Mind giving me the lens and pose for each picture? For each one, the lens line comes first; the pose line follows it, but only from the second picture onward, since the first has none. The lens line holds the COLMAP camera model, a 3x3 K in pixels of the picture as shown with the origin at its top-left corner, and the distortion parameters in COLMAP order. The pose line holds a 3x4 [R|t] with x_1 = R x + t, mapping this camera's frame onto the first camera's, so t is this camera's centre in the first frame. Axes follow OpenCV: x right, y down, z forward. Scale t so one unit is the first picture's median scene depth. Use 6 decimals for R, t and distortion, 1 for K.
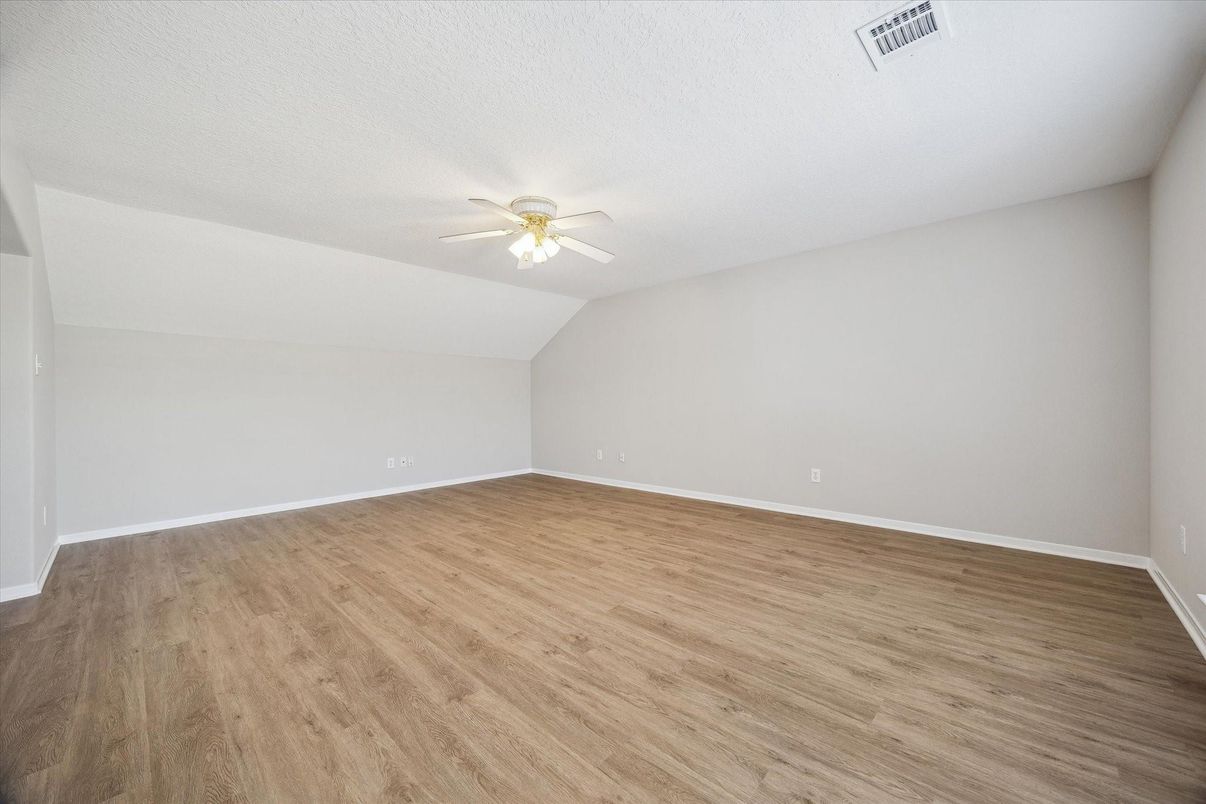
lens RADIAL K [[460.5, 0, 605.2], [0, 460.5, 400.5], [0, 0, 1]] dist [-0.001031, -0.000222]
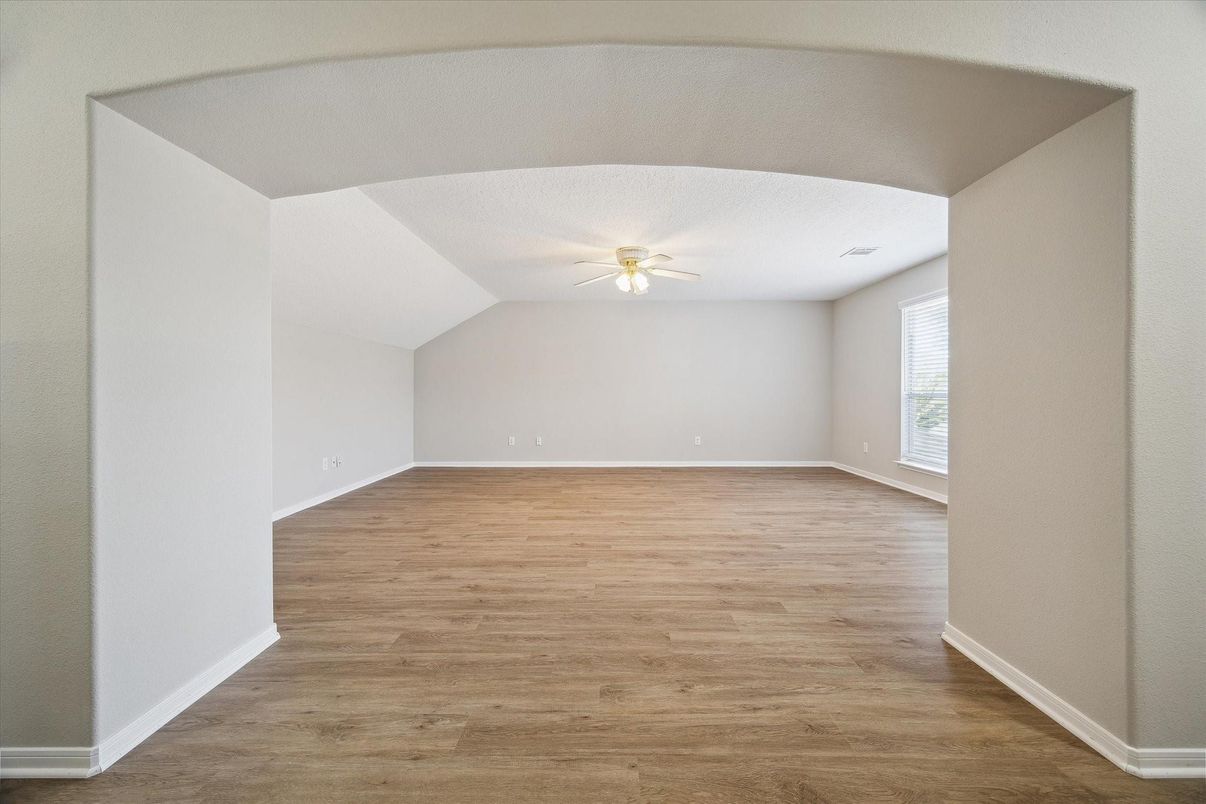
lens RADIAL K [[460.5, 0, 609.7], [0, 460.5, 400.0], [0, 0, 1]] dist [-0.001031, -0.000222]
pose [[0.731812, -0.002090, 0.681503, -1.293654], [-0.008615, 0.999887, 0.012318, 0.004715], [-0.681452, -0.014885, 0.731712, 0.048984]]
